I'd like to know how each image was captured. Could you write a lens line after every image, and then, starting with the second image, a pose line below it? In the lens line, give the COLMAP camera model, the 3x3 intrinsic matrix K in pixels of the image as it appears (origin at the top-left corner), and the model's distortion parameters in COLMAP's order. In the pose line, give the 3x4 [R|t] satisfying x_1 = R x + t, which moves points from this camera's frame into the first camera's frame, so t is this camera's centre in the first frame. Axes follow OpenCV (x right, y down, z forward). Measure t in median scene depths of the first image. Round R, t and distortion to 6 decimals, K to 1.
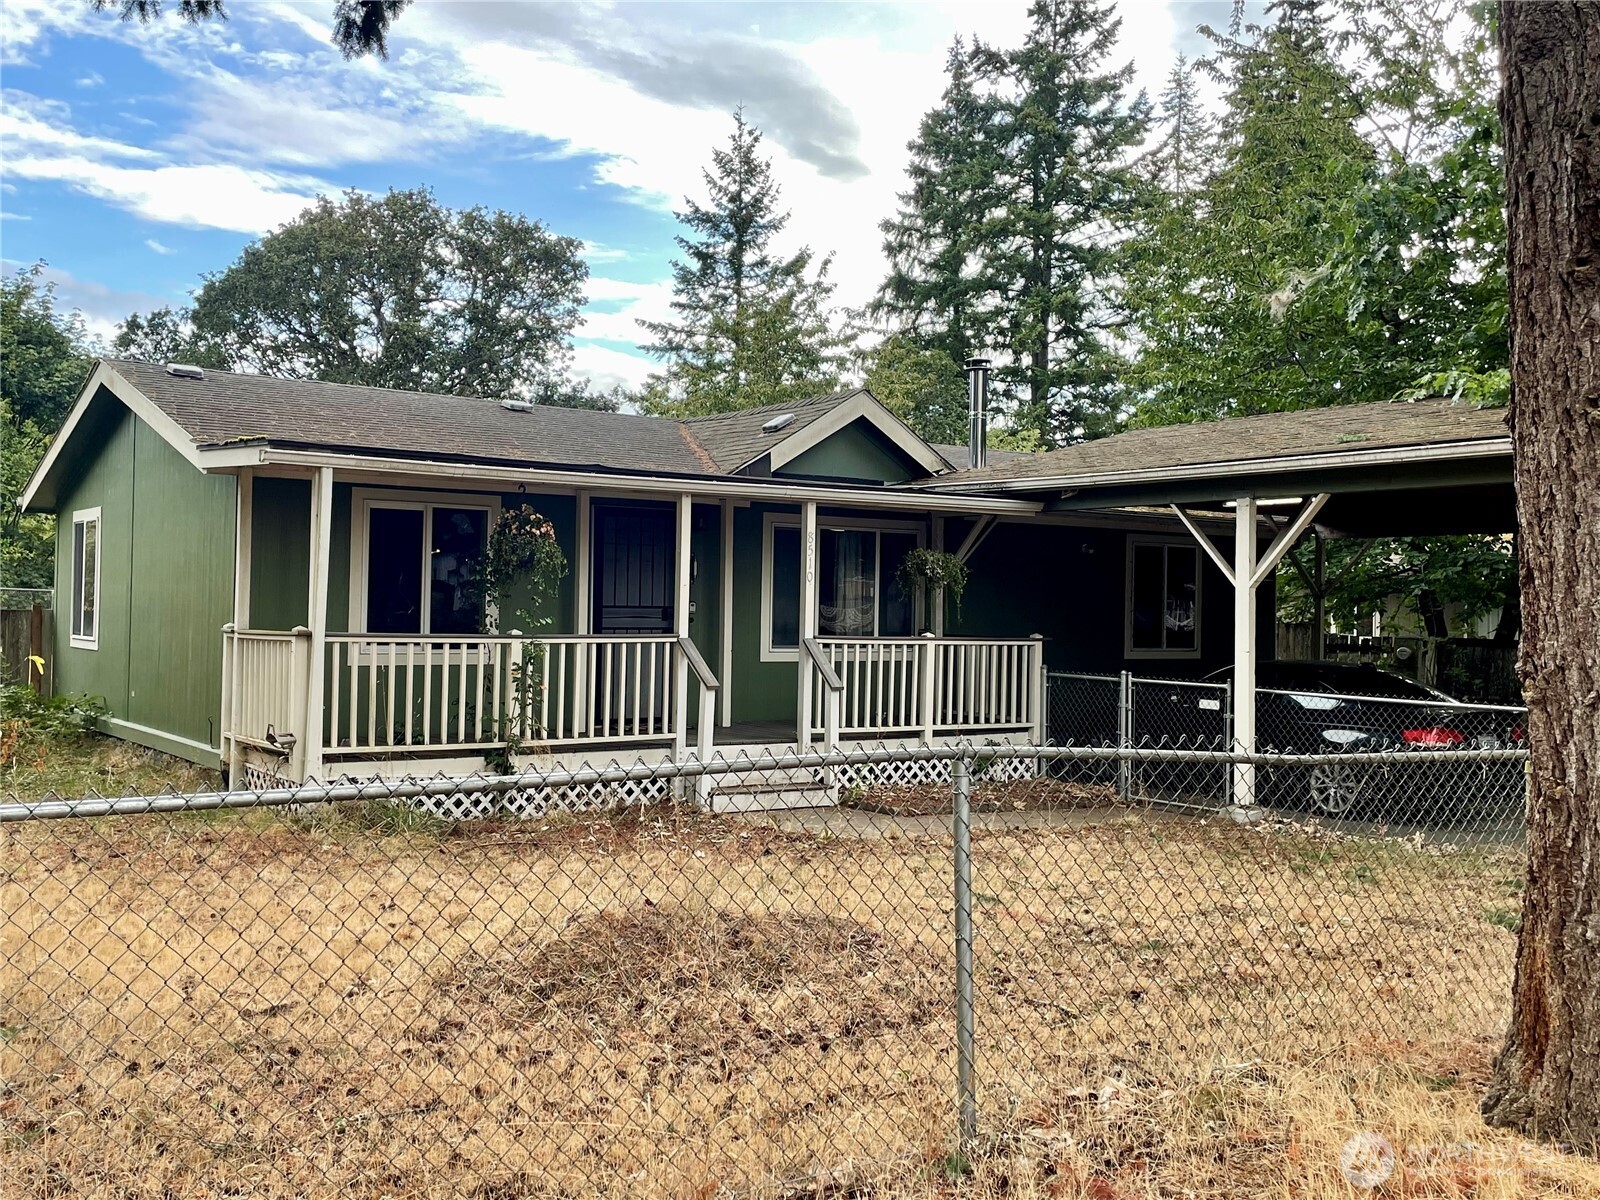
lens RADIAL K [[1564.8, 0, 800.7], [0, 1564.8, 597.5], [0, 0, 1]] dist [0.022687, 0.000000]
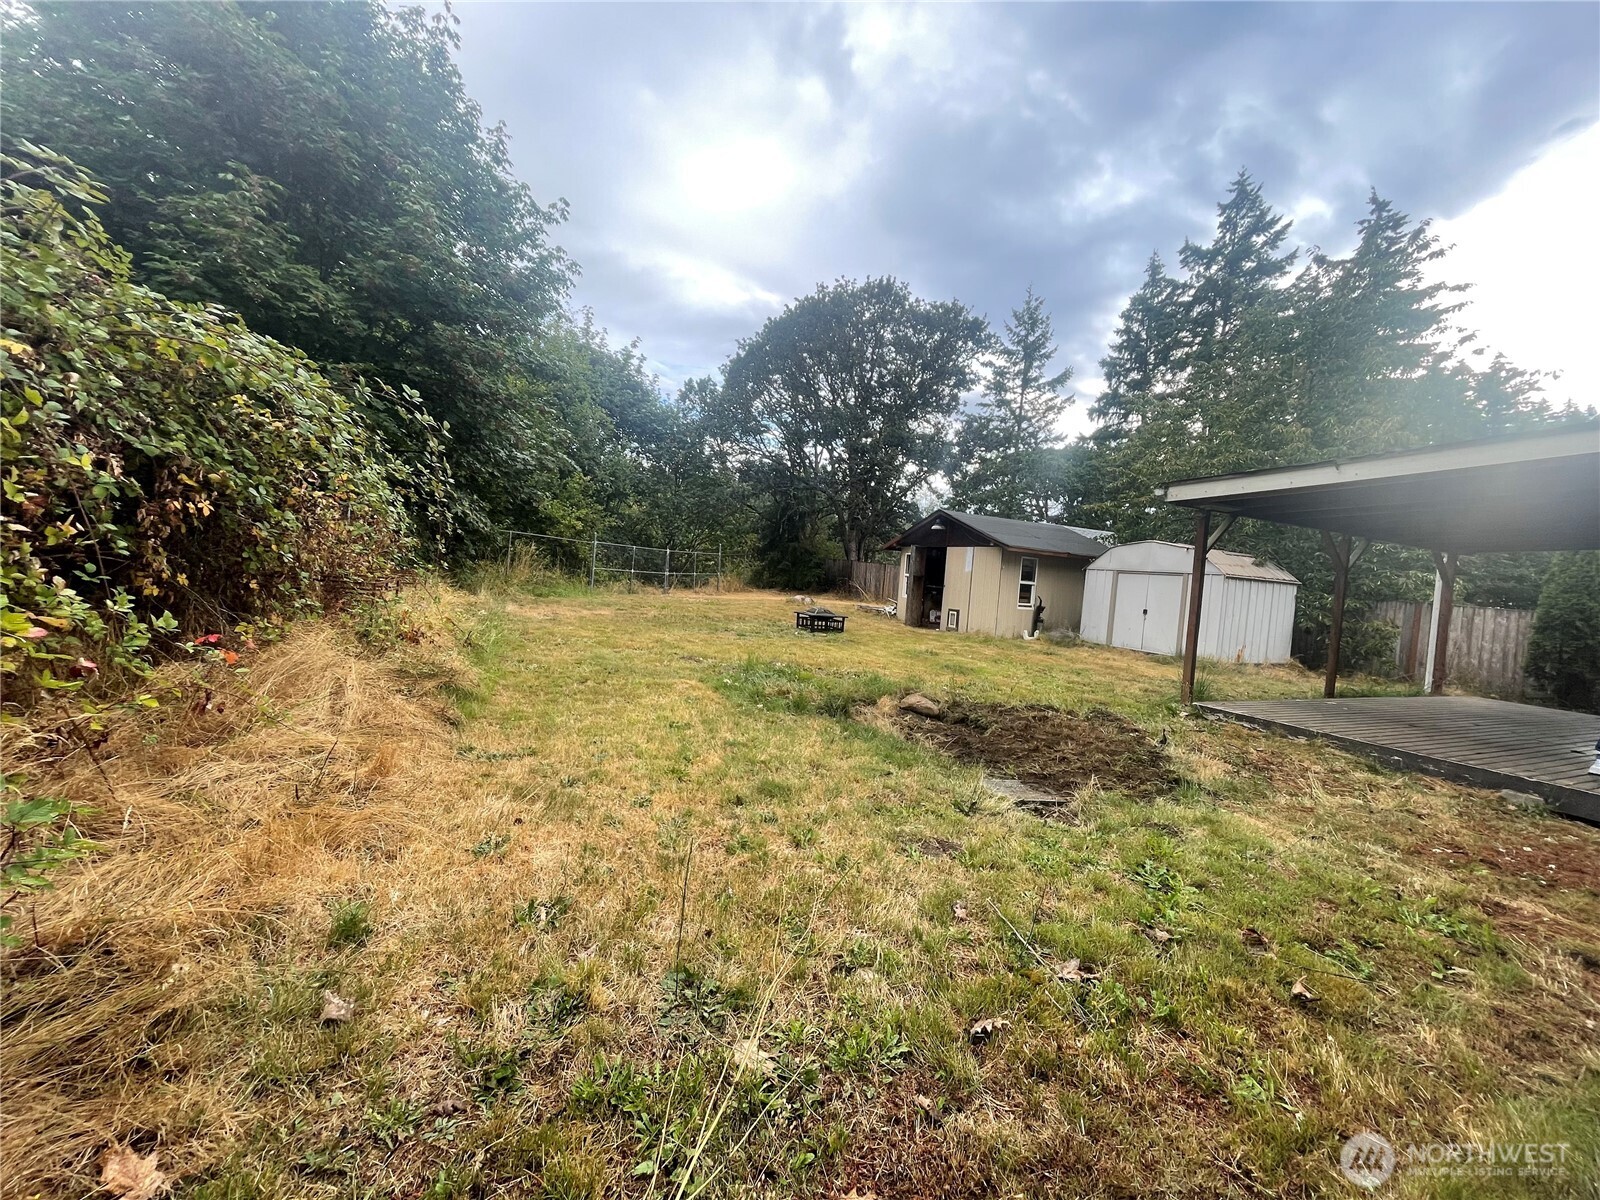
lens RADIAL K [[654.5, 0, 801.7], [0, 654.5, 597.0], [0, 0, 1]] dist [0.001079, -0.001268]
pose [[0.977999, 0.074458, -0.194867, -0.117353], [-0.066433, 0.996664, 0.047404, 0.003803], [0.197747, -0.033416, 0.979683, 0.253676]]
